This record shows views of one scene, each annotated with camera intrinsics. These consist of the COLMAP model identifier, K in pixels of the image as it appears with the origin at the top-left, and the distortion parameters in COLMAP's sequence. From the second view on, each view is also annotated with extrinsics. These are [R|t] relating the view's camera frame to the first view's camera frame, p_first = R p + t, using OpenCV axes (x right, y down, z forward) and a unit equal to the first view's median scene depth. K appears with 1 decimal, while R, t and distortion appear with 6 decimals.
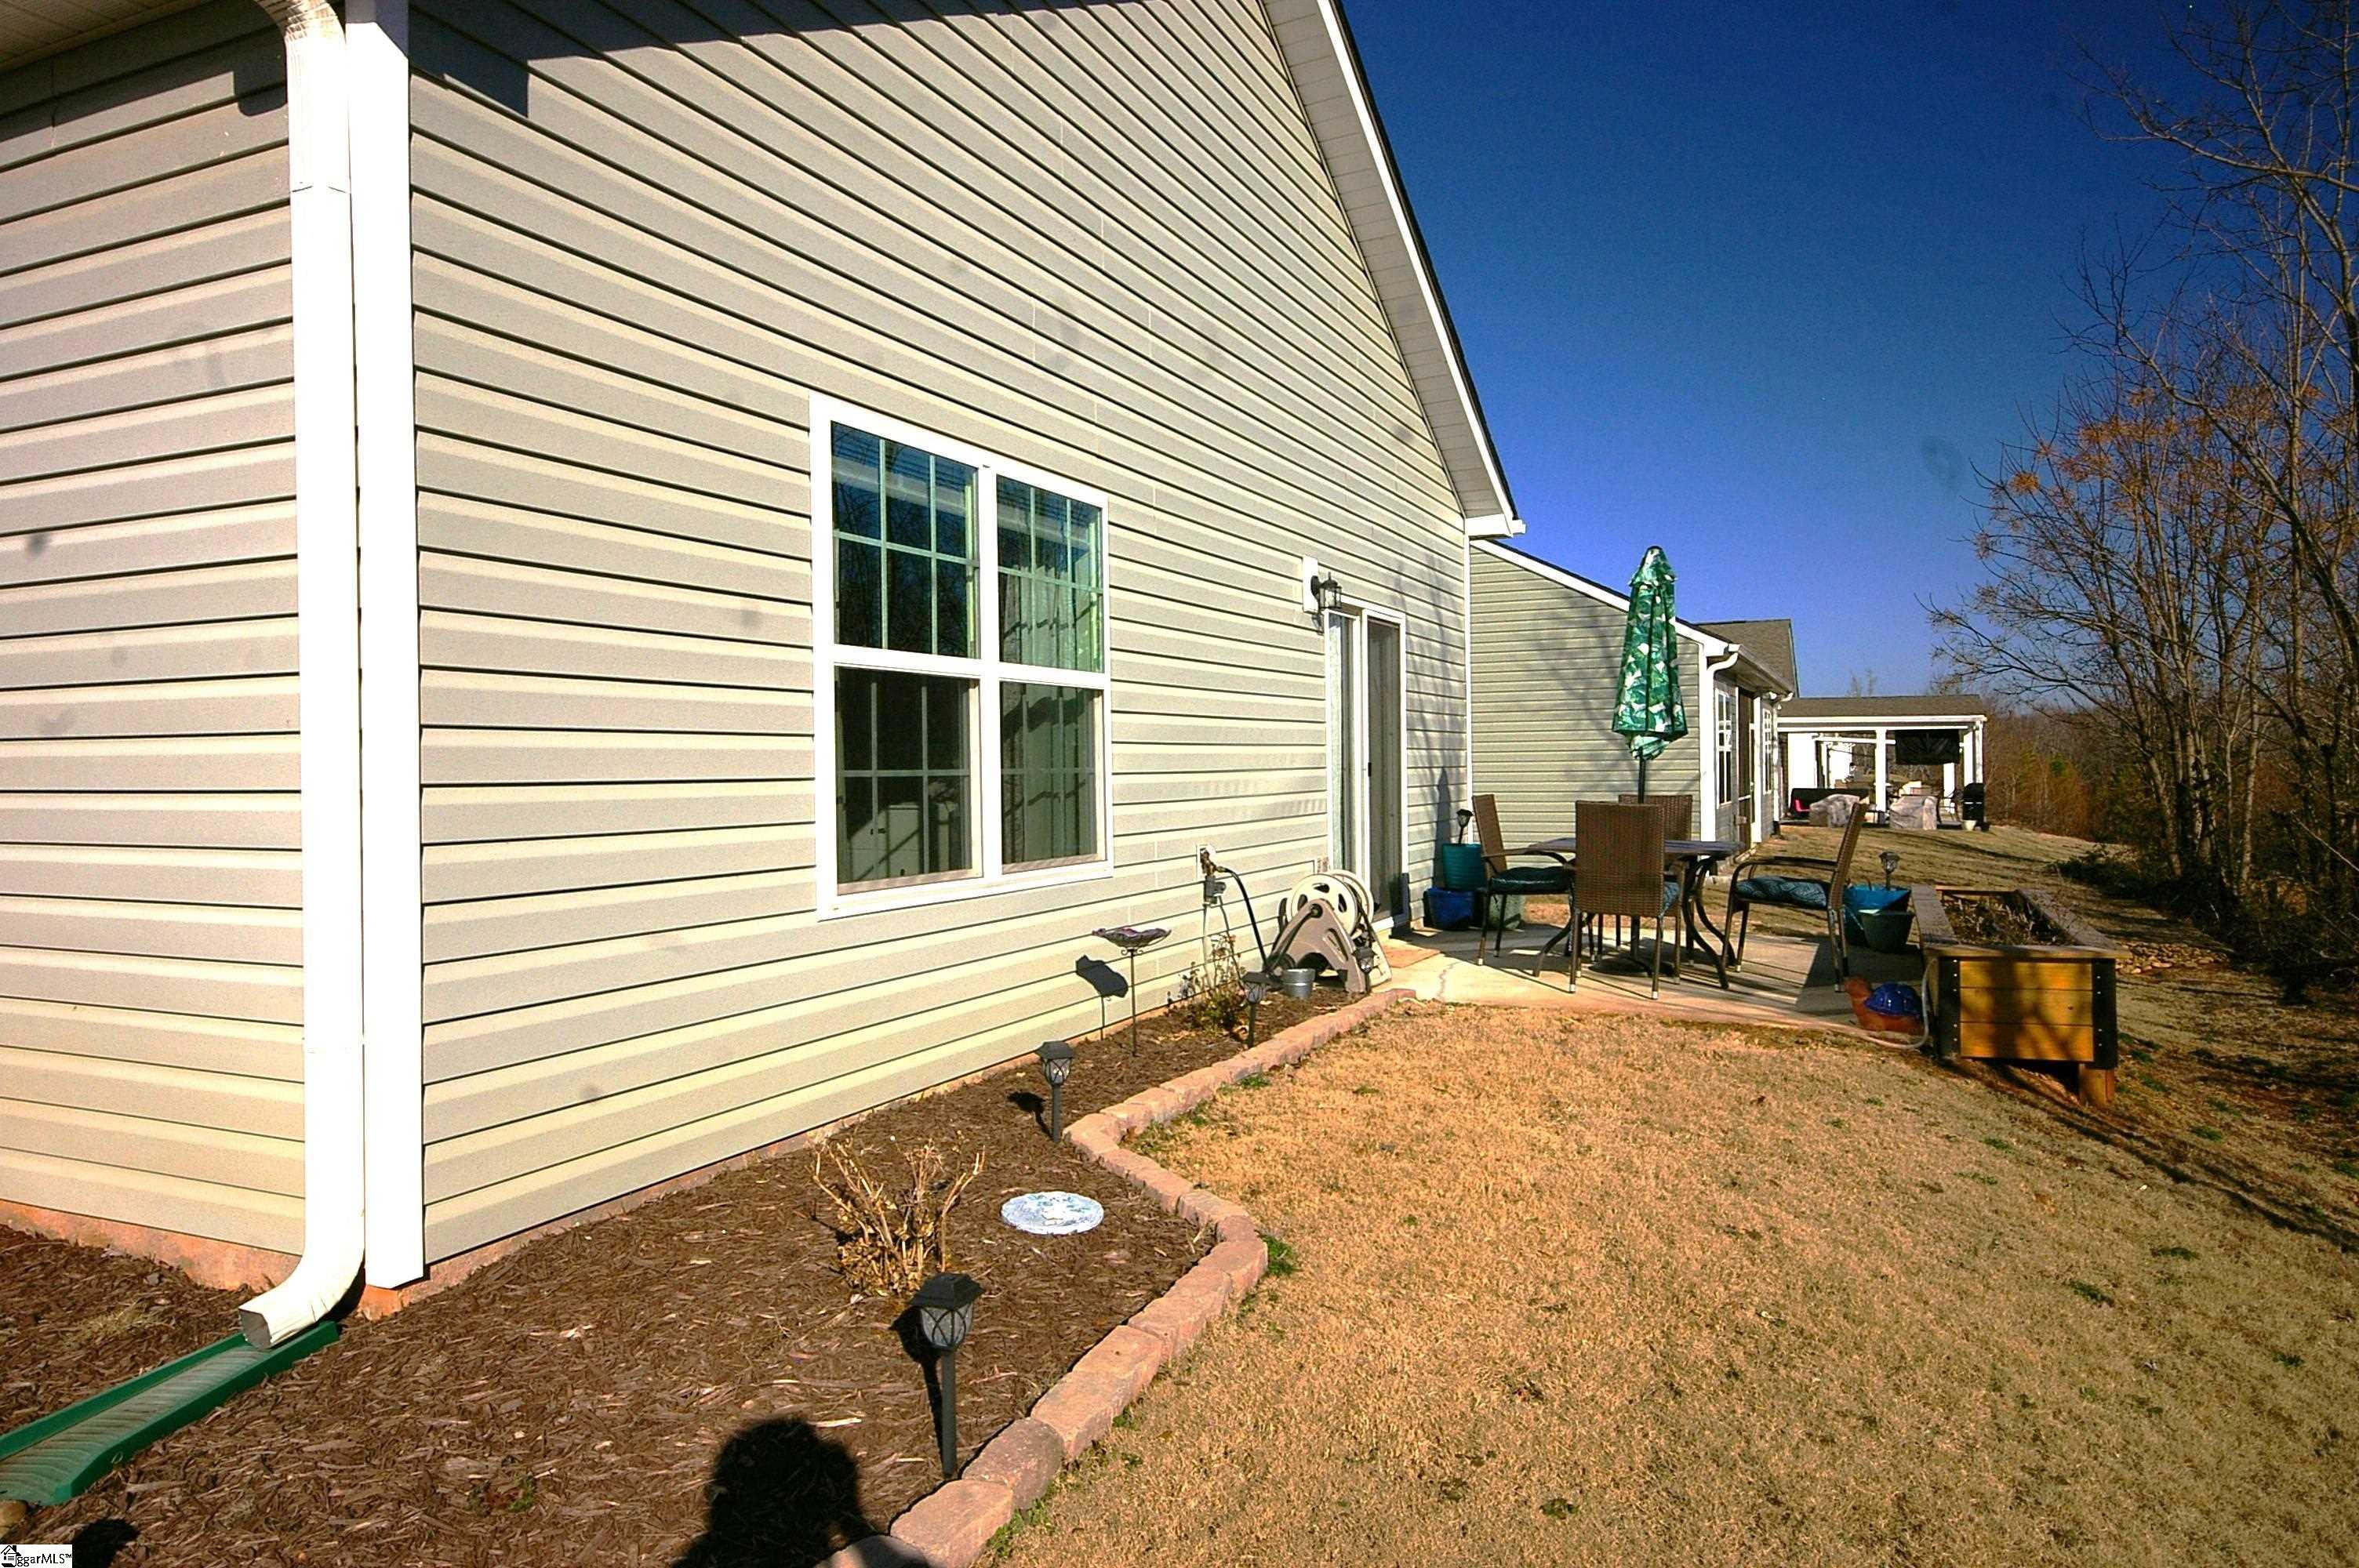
lens RADIAL K [[1472.6, 0, 1174.7], [0, 1472.6, 772.3], [0, 0, 1]] dist [0.019127, 0.011409]
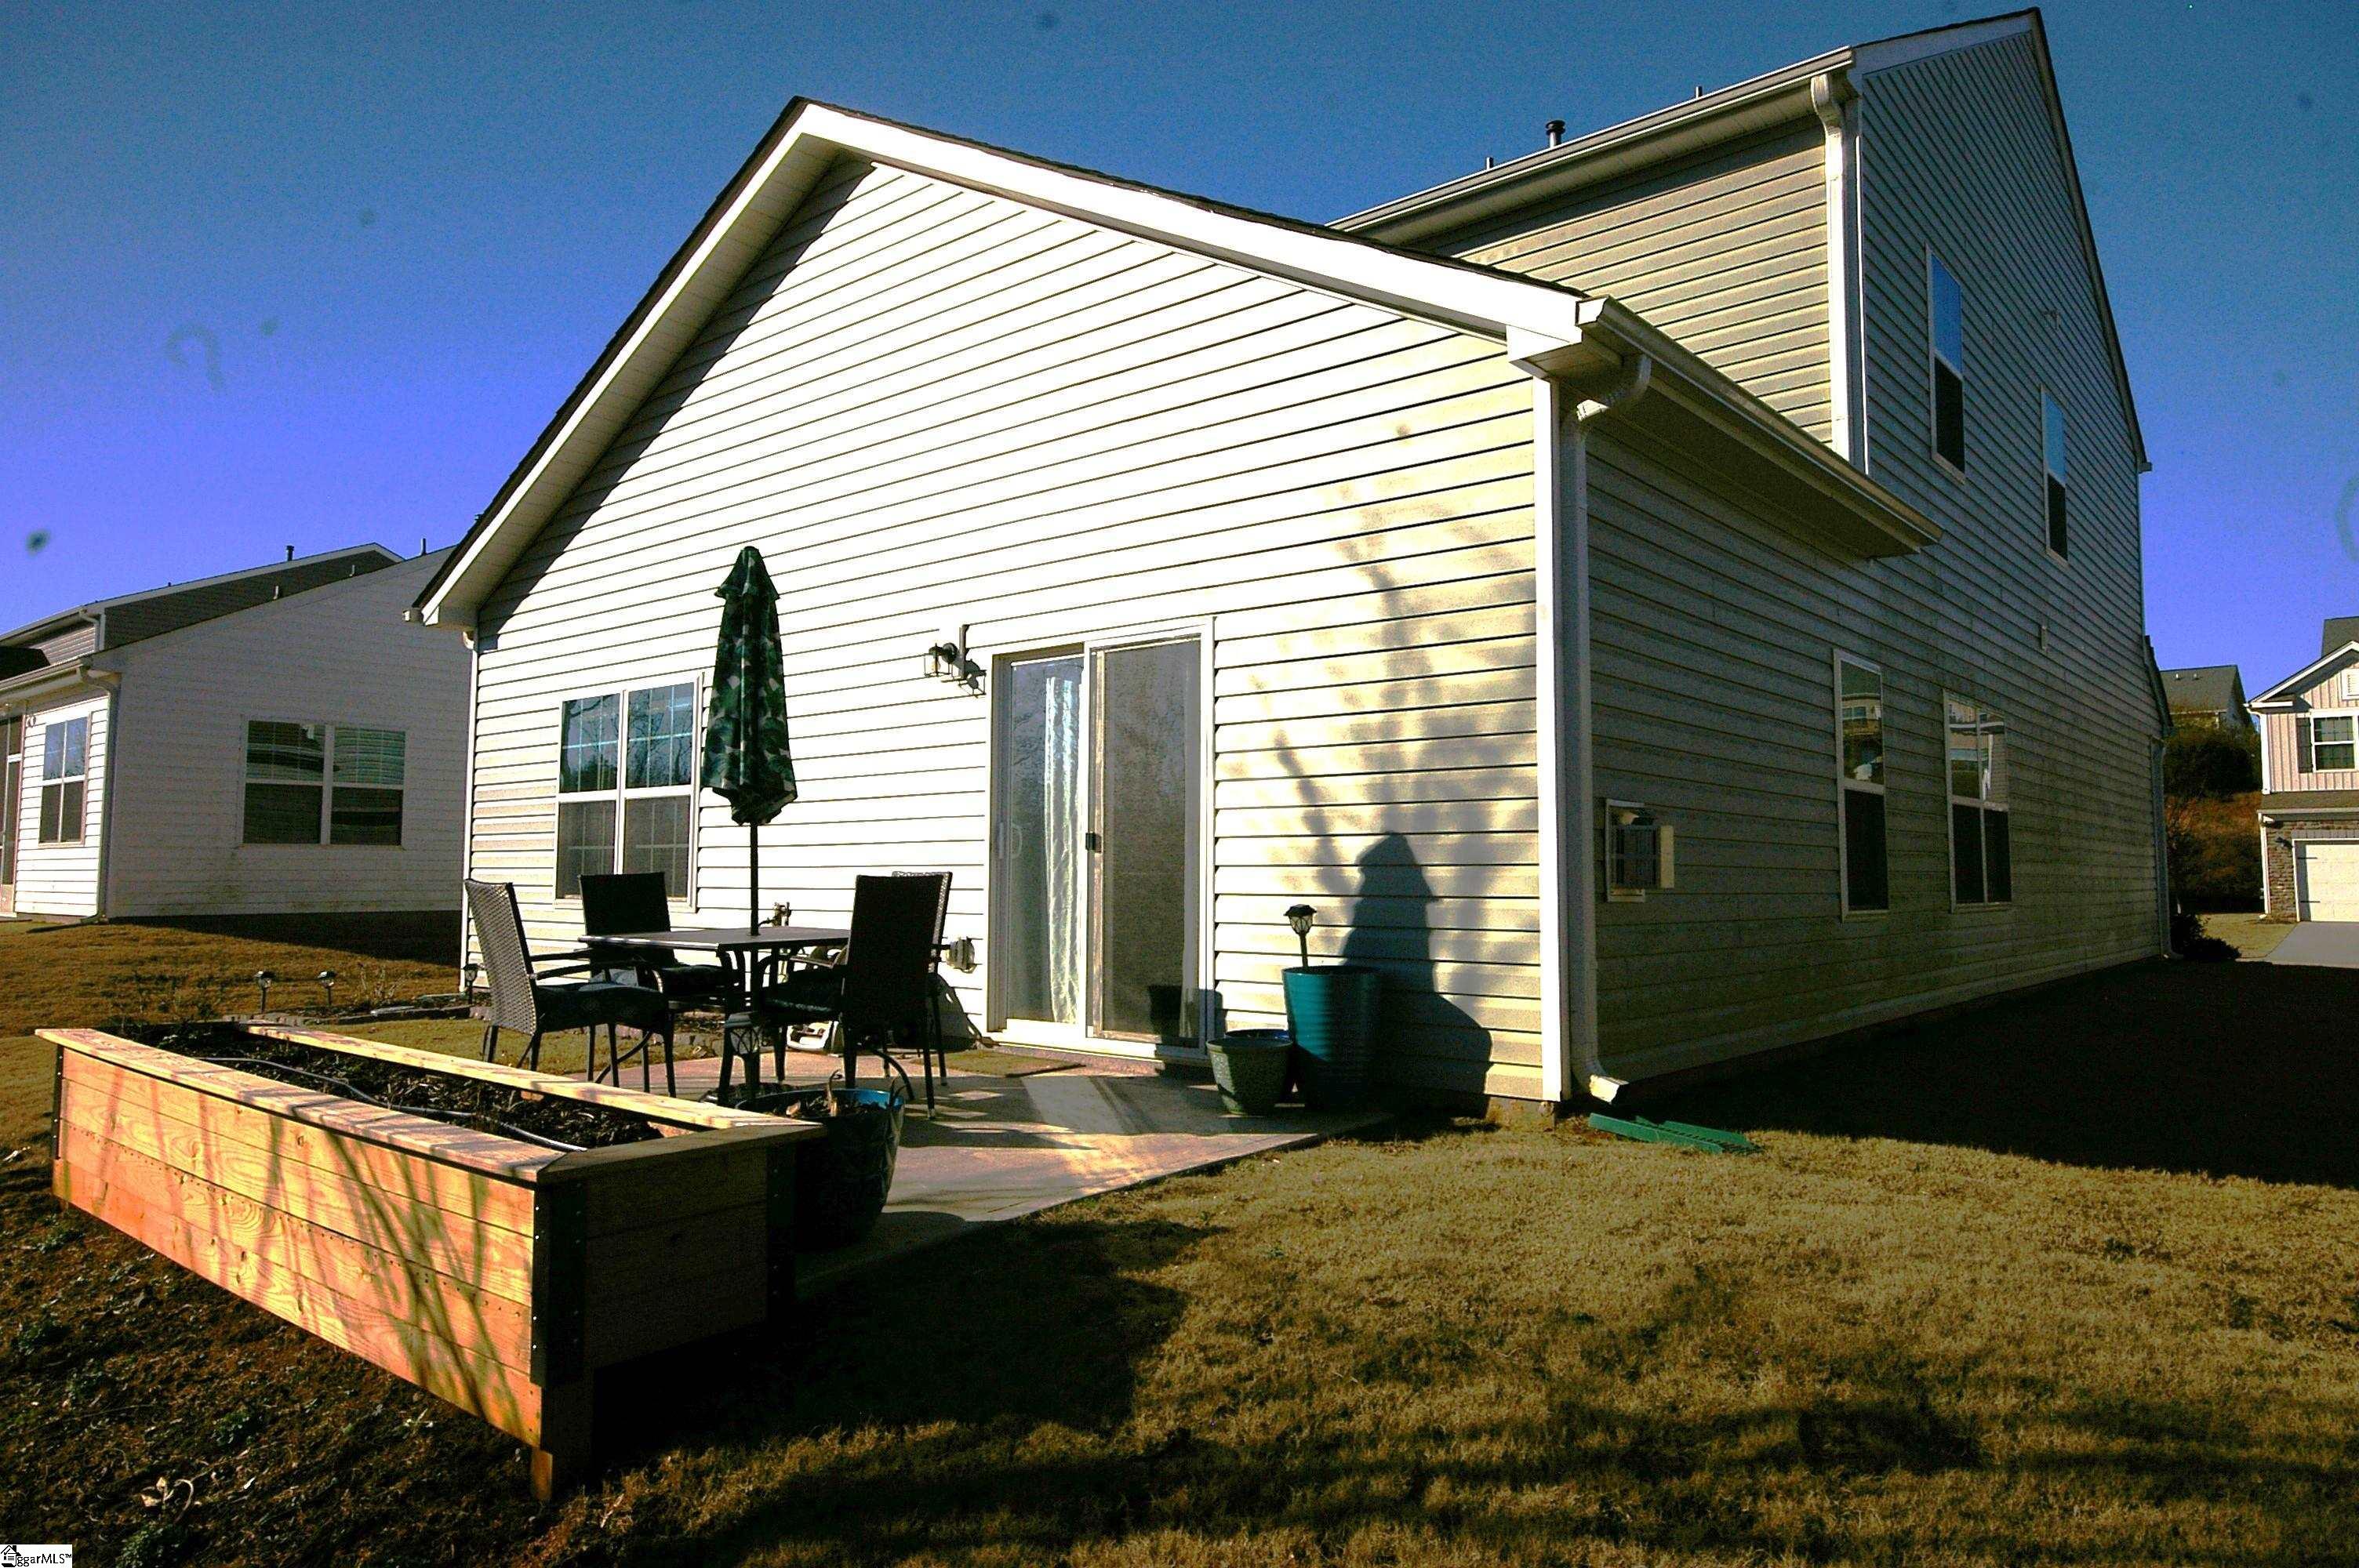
lens RADIAL K [[1472.6, 0, 1180.1], [0, 1472.6, 778.2], [0, 0, 1]] dist [0.019127, 0.011409]
pose [[-0.259650, -0.057188, -0.964008, 1.684030], [-0.001929, 0.998274, -0.058701, 0.024599], [0.965701, -0.013382, -0.259312, 2.394699]]
